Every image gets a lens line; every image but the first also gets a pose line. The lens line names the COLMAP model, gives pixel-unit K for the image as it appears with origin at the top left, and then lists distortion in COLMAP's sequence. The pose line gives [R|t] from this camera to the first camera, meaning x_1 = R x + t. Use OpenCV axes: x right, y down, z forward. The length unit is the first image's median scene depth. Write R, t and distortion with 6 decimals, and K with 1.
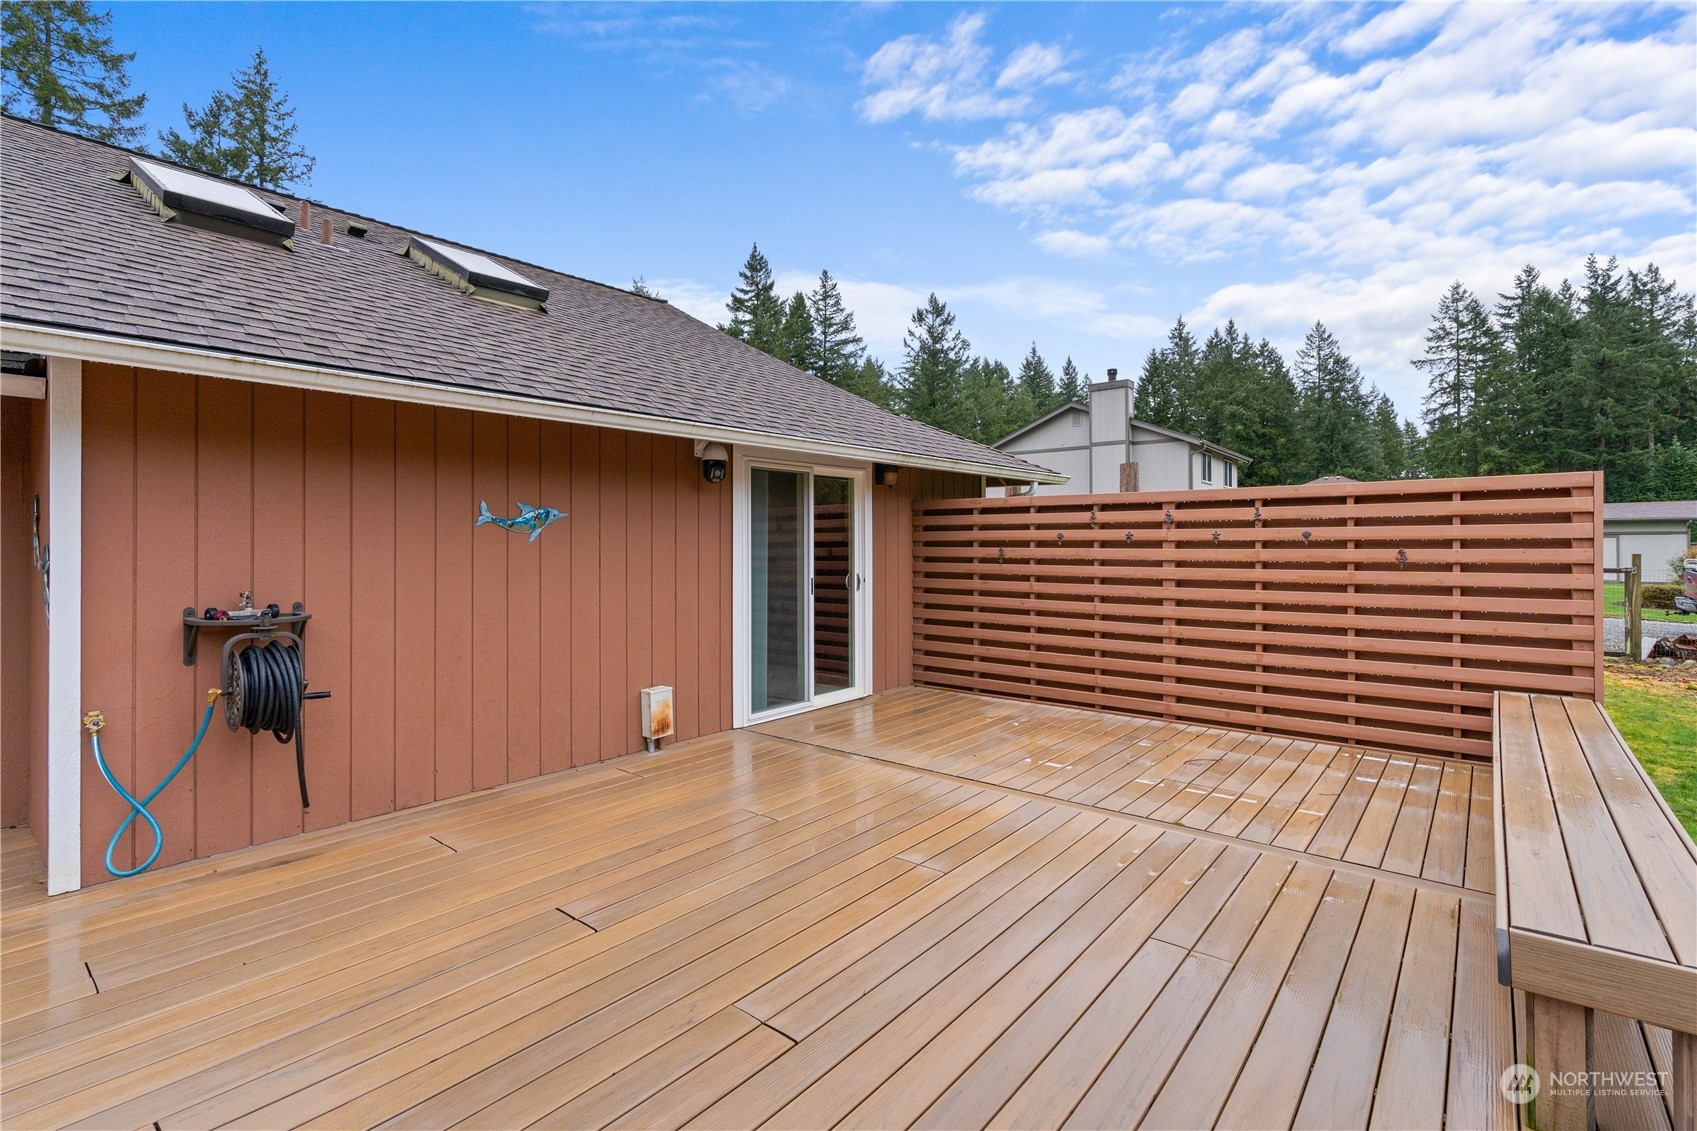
lens RADIAL K [[773.6, 0, 848.7], [0, 773.6, 542.0], [0, 0, 1]] dist [0.000651, 0.000225]
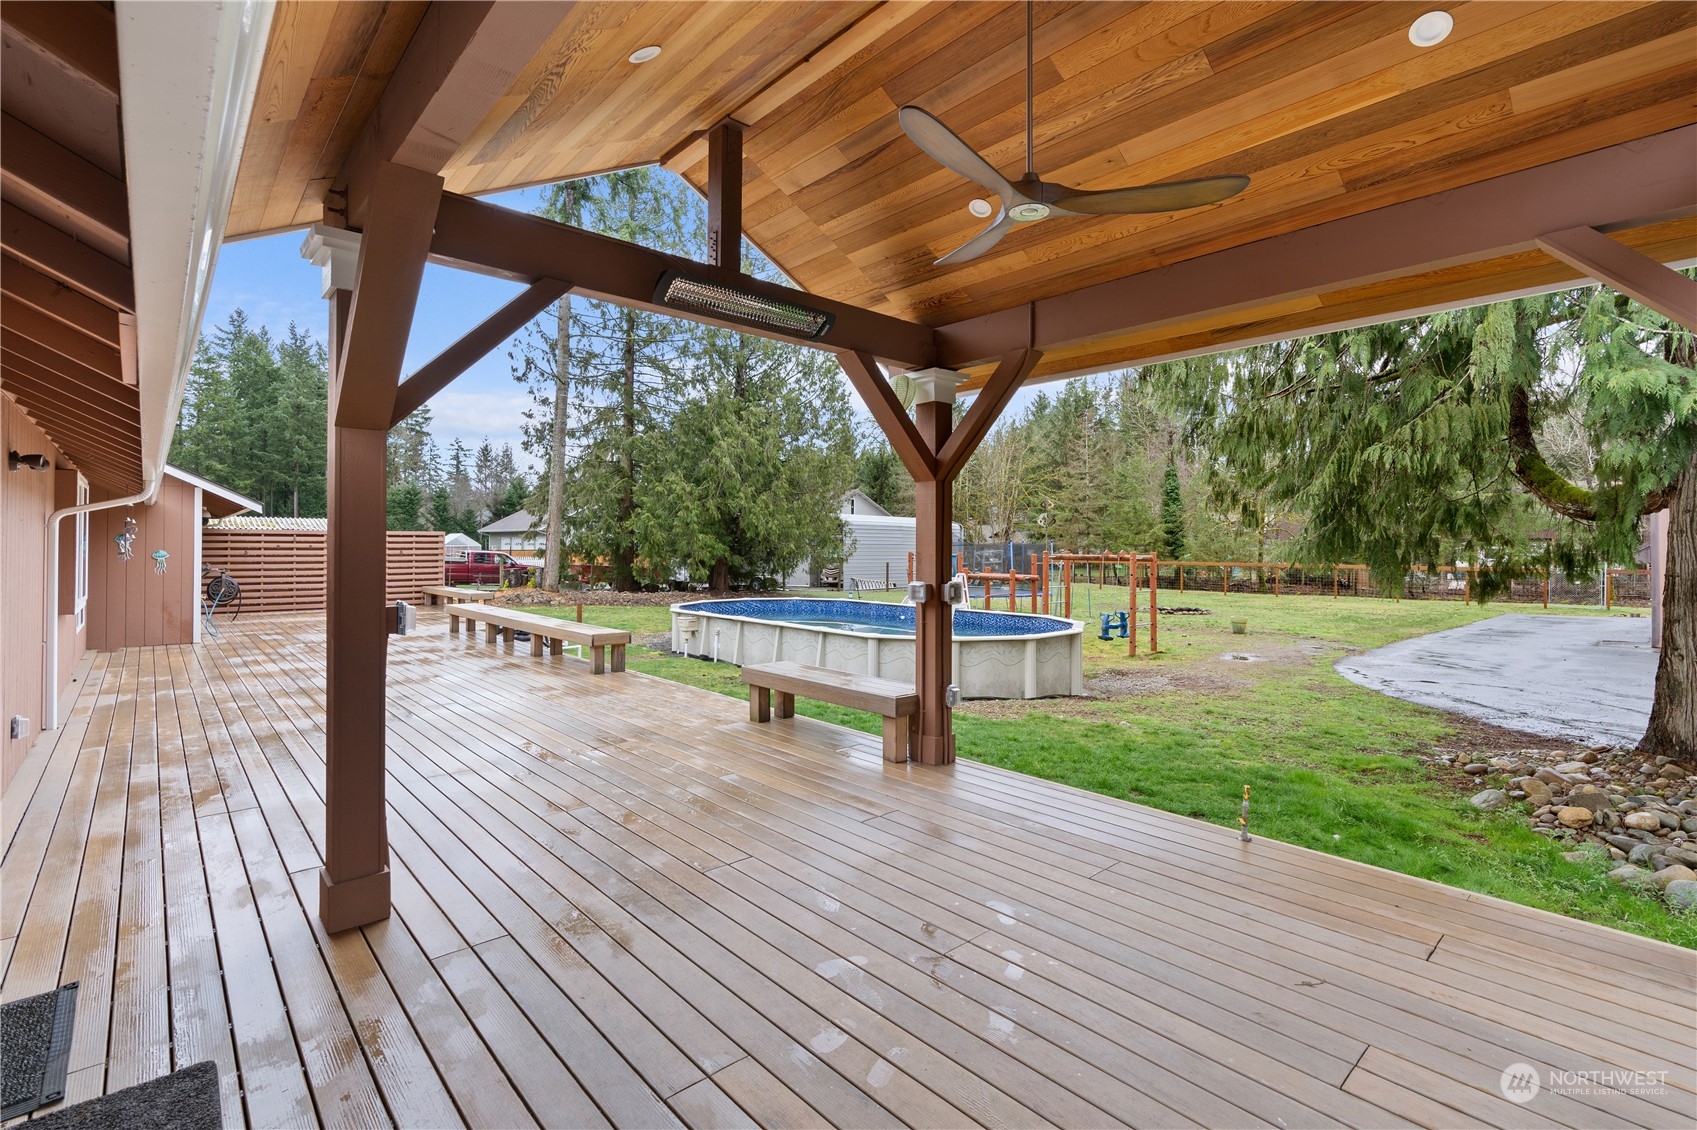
lens RADIAL K [[773.6, 0, 848.7], [0, 773.6, 541.5], [0, 0, 1]] dist [0.000651, 0.000225]
pose [[0.150452, 0.008003, 0.988585, -0.165069], [-0.004792, 0.999961, -0.007366, -0.000992], [-0.988606, -0.003629, 0.150484, -0.104663]]
